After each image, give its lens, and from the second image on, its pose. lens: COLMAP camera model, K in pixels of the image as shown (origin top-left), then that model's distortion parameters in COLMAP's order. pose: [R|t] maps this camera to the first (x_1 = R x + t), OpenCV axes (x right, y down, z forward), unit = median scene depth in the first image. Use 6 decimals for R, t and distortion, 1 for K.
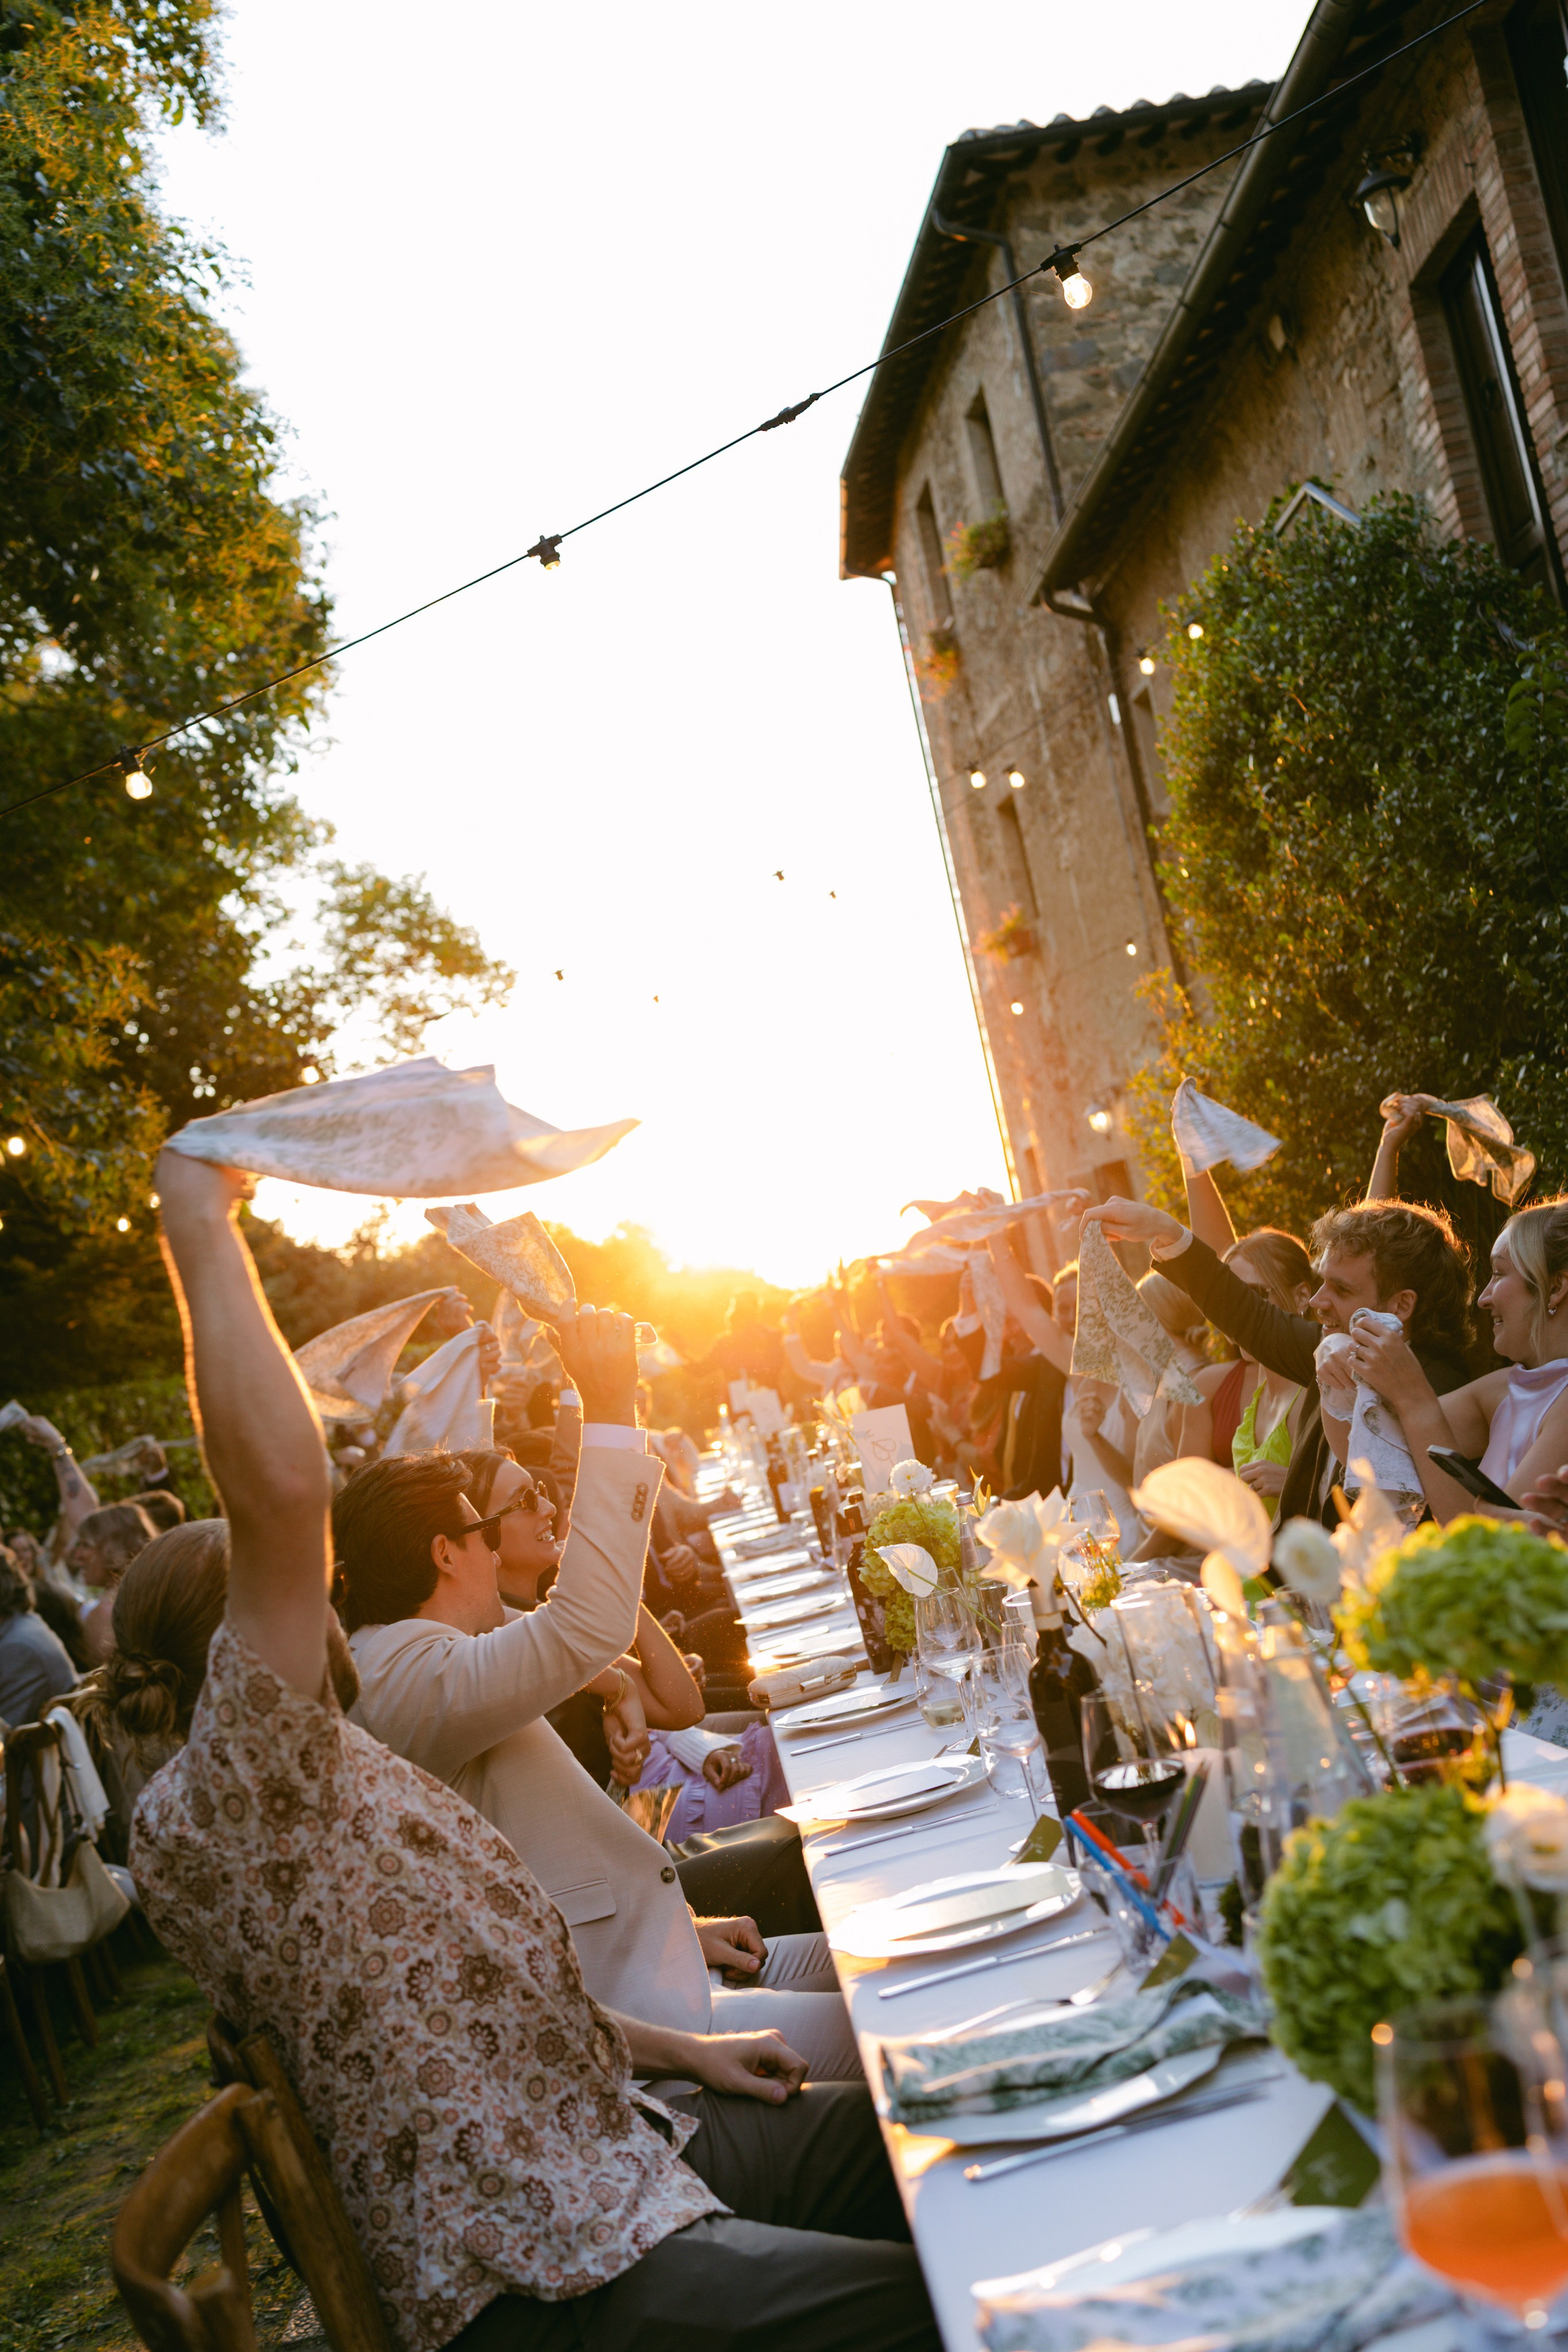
lens RADIAL K [[2218.0, 0, 787.6], [0, 2218.0, 1172.8], [0, 0, 1]] dist [0.003374, -0.016050]
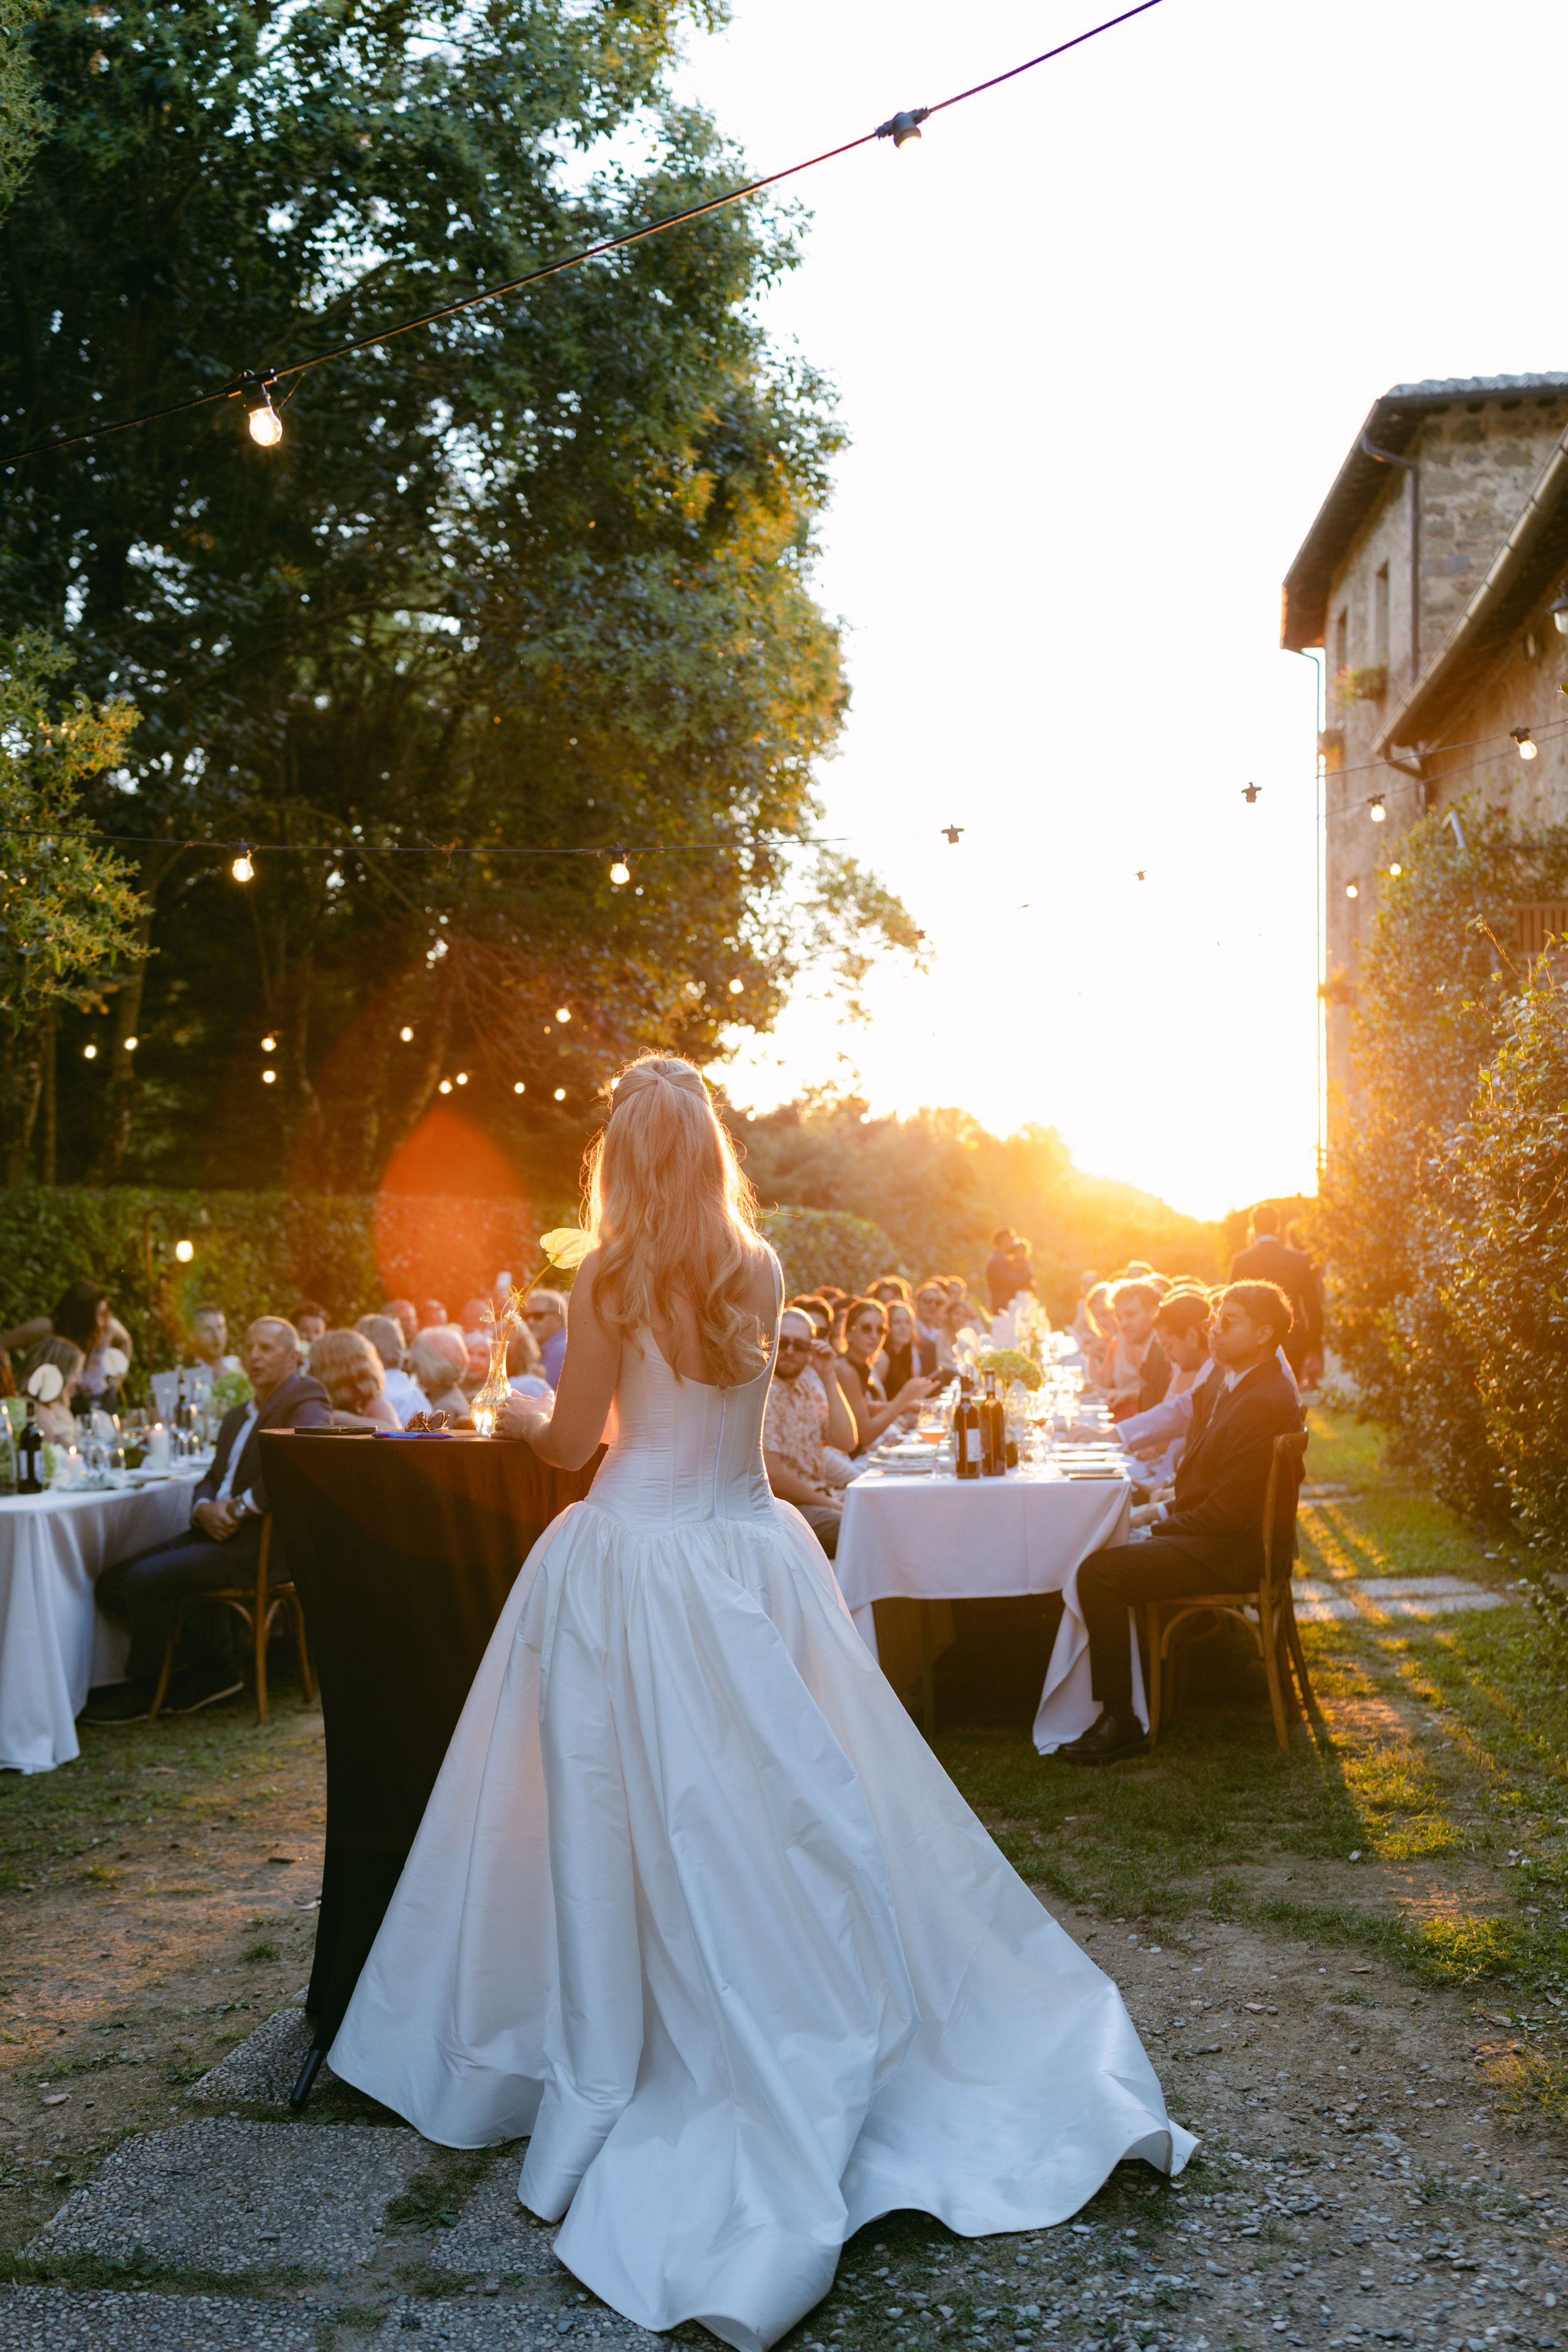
lens RADIAL K [[2218.0, 0, 787.6], [0, 2218.0, 1172.8], [0, 0, 1]] dist [0.003374, -0.016050]
pose [[0.964835, 0.191076, -0.180509, 0.057672], [-0.181414, 0.981001, 0.068752, -0.041479], [0.190216, -0.033588, 0.981167, -0.343025]]
